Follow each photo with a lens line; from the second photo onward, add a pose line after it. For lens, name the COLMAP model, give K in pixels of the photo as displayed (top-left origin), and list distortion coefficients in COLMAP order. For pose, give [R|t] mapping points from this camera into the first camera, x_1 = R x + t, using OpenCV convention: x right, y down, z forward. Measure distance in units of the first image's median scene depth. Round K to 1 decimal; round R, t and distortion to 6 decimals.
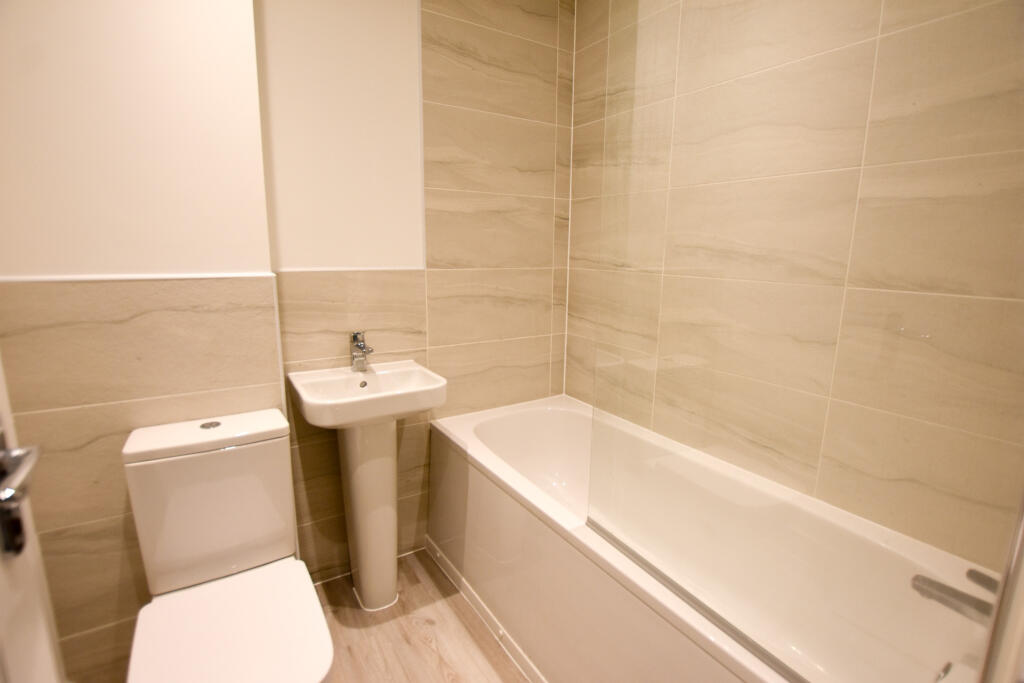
lens RADIAL K [[481.0, 0, 512.0], [0, 481.0, 341.5], [0, 0, 1]] dist [-0.033438, -0.000060]
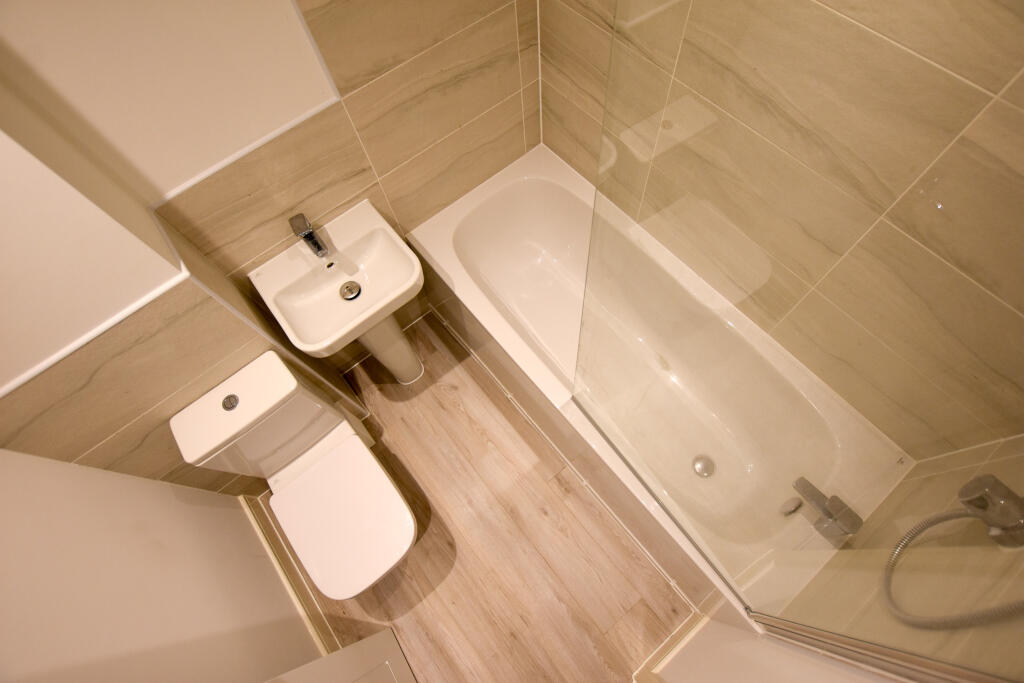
lens RADIAL K [[481.5, 0, 516.2], [0, 481.5, 340.5], [0, 0, 1]] dist [-0.033887, 0.000304]
pose [[0.989928, -0.139324, -0.025141, 0.047078], [0.100483, 0.566346, 0.818019, -0.529426], [-0.099731, -0.812306, 0.574642, 0.301791]]
